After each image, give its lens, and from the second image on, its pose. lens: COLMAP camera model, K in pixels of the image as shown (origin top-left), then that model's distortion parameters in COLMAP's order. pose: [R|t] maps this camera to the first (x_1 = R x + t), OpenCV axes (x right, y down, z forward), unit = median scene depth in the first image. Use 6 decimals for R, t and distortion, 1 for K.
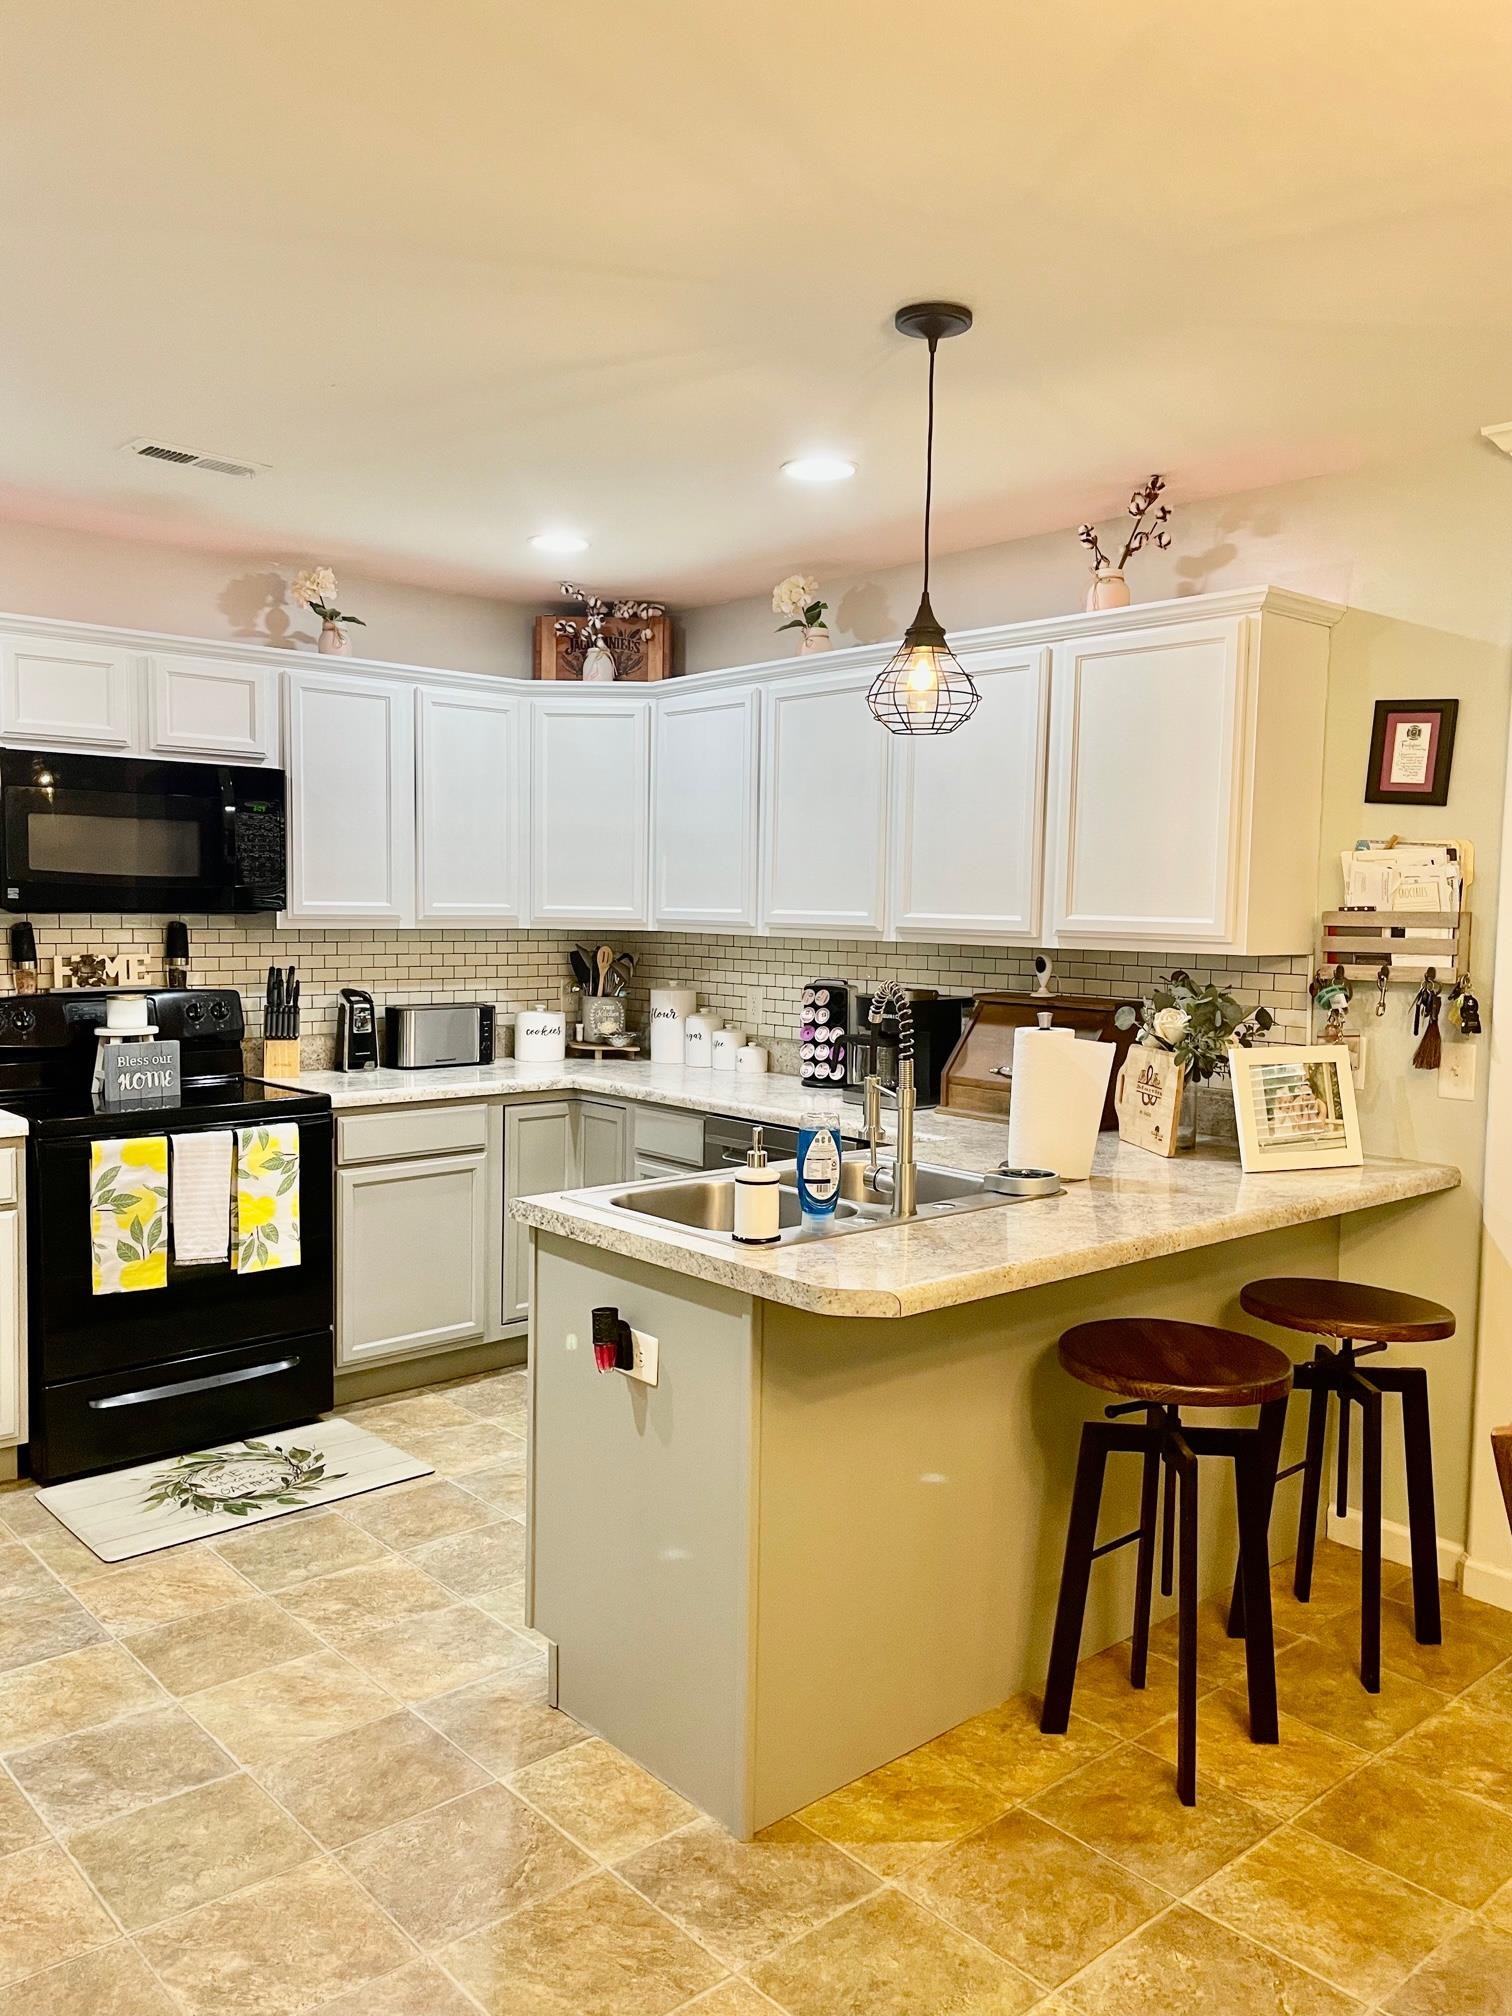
lens RADIAL K [[1532.4, 0, 747.3], [0, 1532.4, 1014.5], [0, 0, 1]] dist [0.109272, -0.152432]
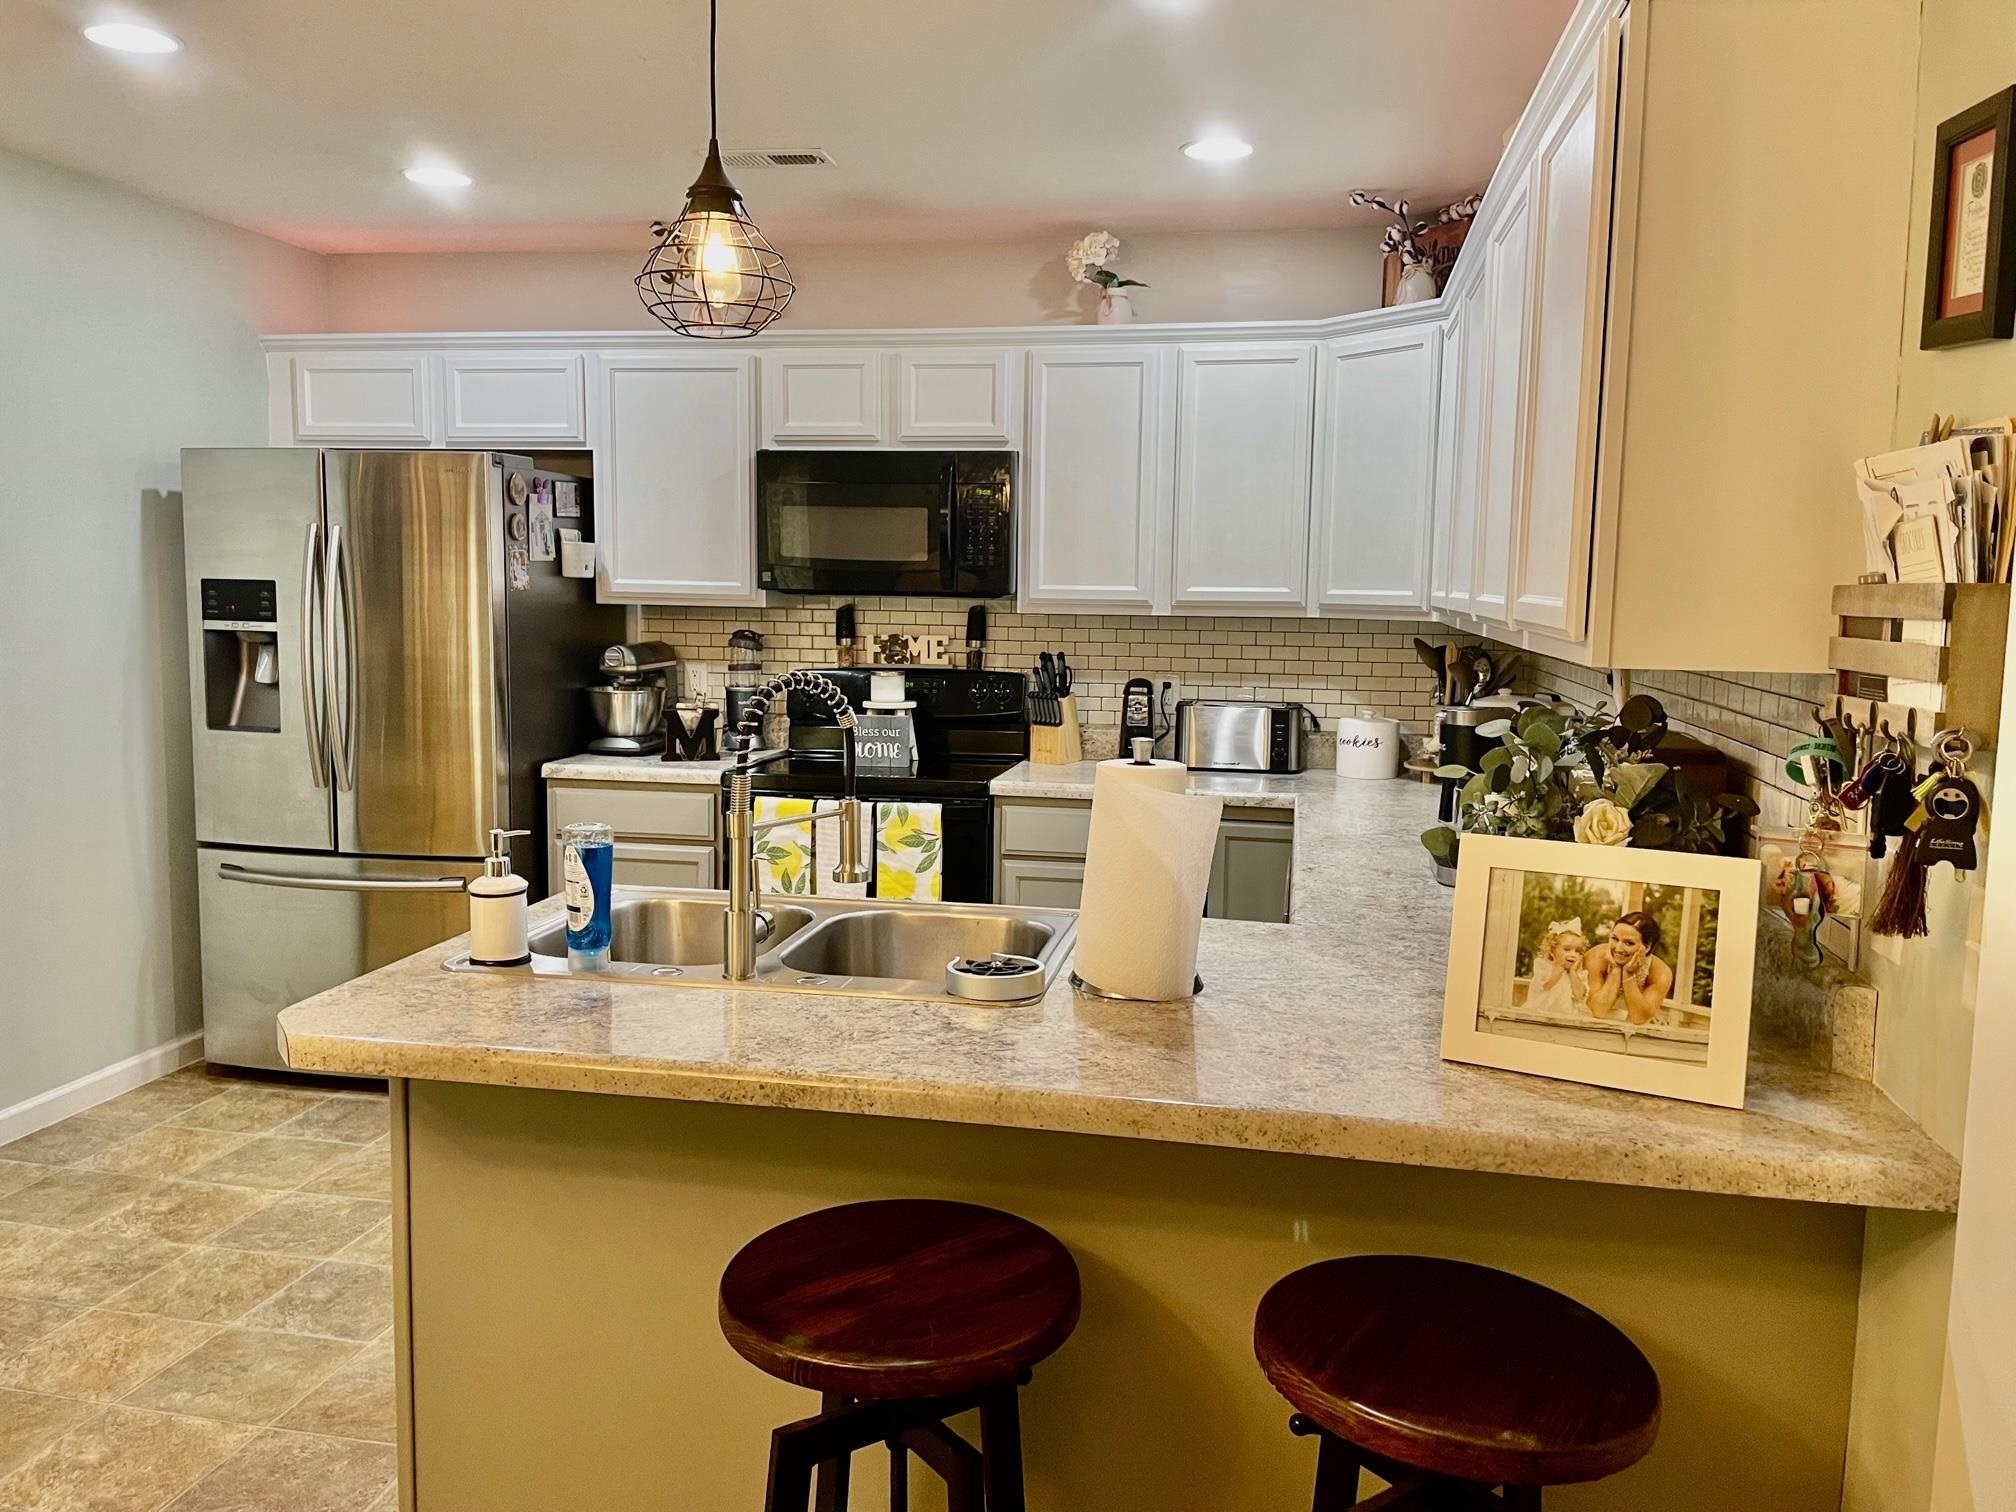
lens RADIAL K [[1525.7, 0, 1005.5], [0, 1525.7, 749.1], [0, 0, 1]] dist [0.108167, -0.149451]
pose [[0.608691, 0.081690, -0.789191, 0.548038], [-0.065437, 0.996465, 0.052675, -0.022032], [0.790705, 0.019579, 0.611885, 0.453268]]
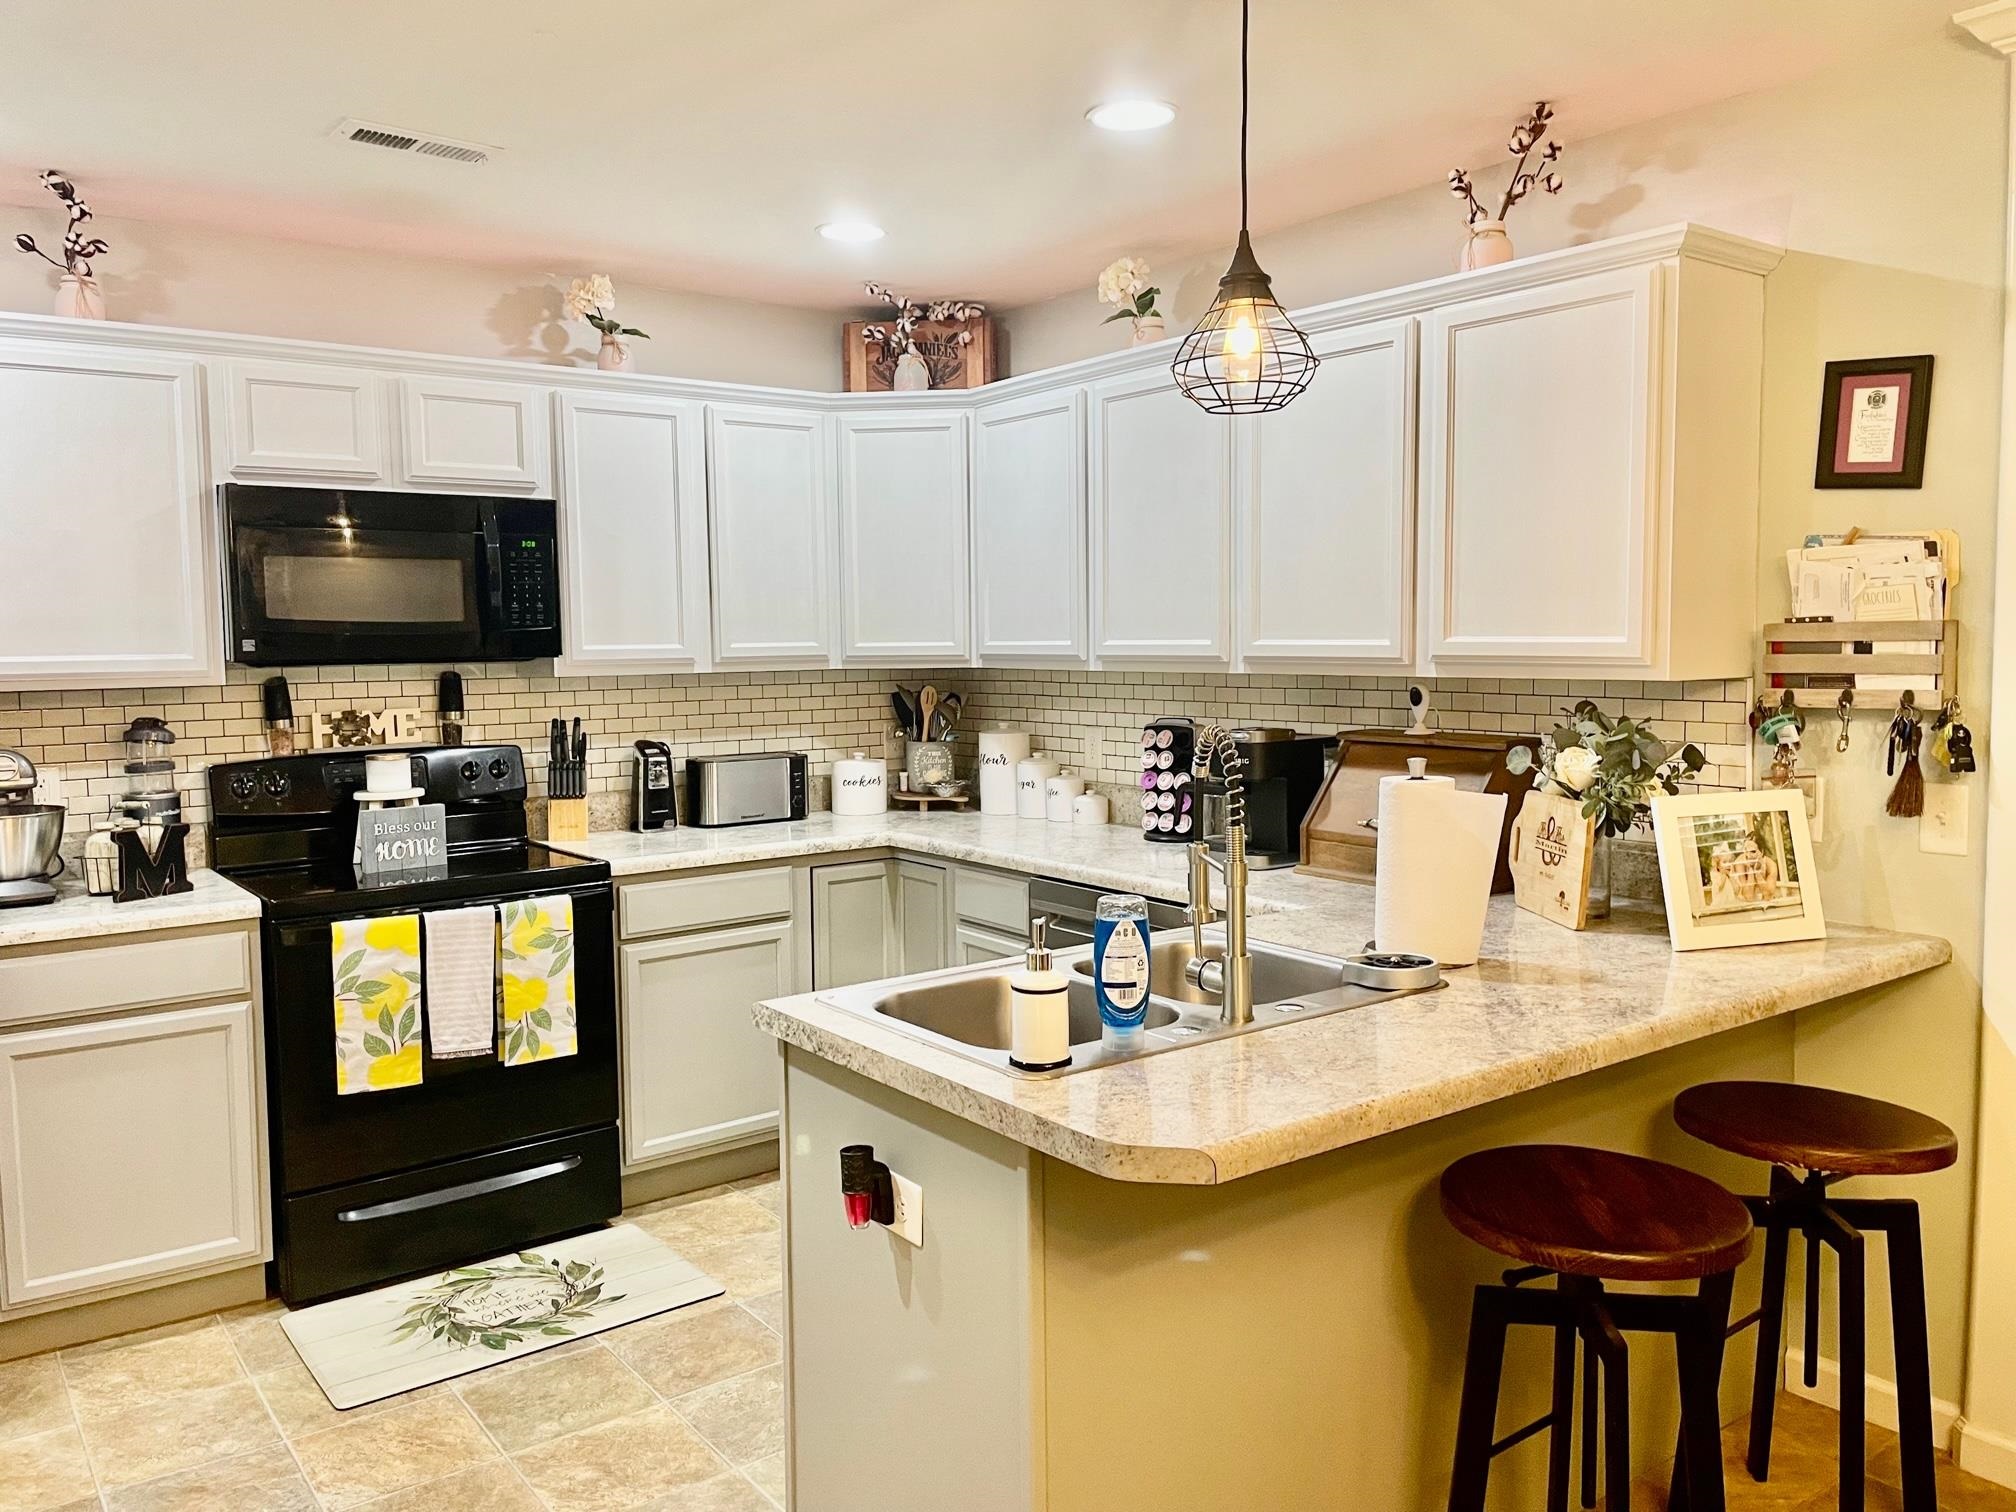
lens RADIAL K [[1529.8, 0, 1016.9], [0, 1529.8, 744.1], [0, 0, 1]] dist [0.089595, -0.113747]
pose [[0.996830, -0.021967, -0.076475, 0.037271], [0.021809, 0.999758, -0.002902, -0.008816], [0.076520, 0.001225, 0.997067, 0.143877]]
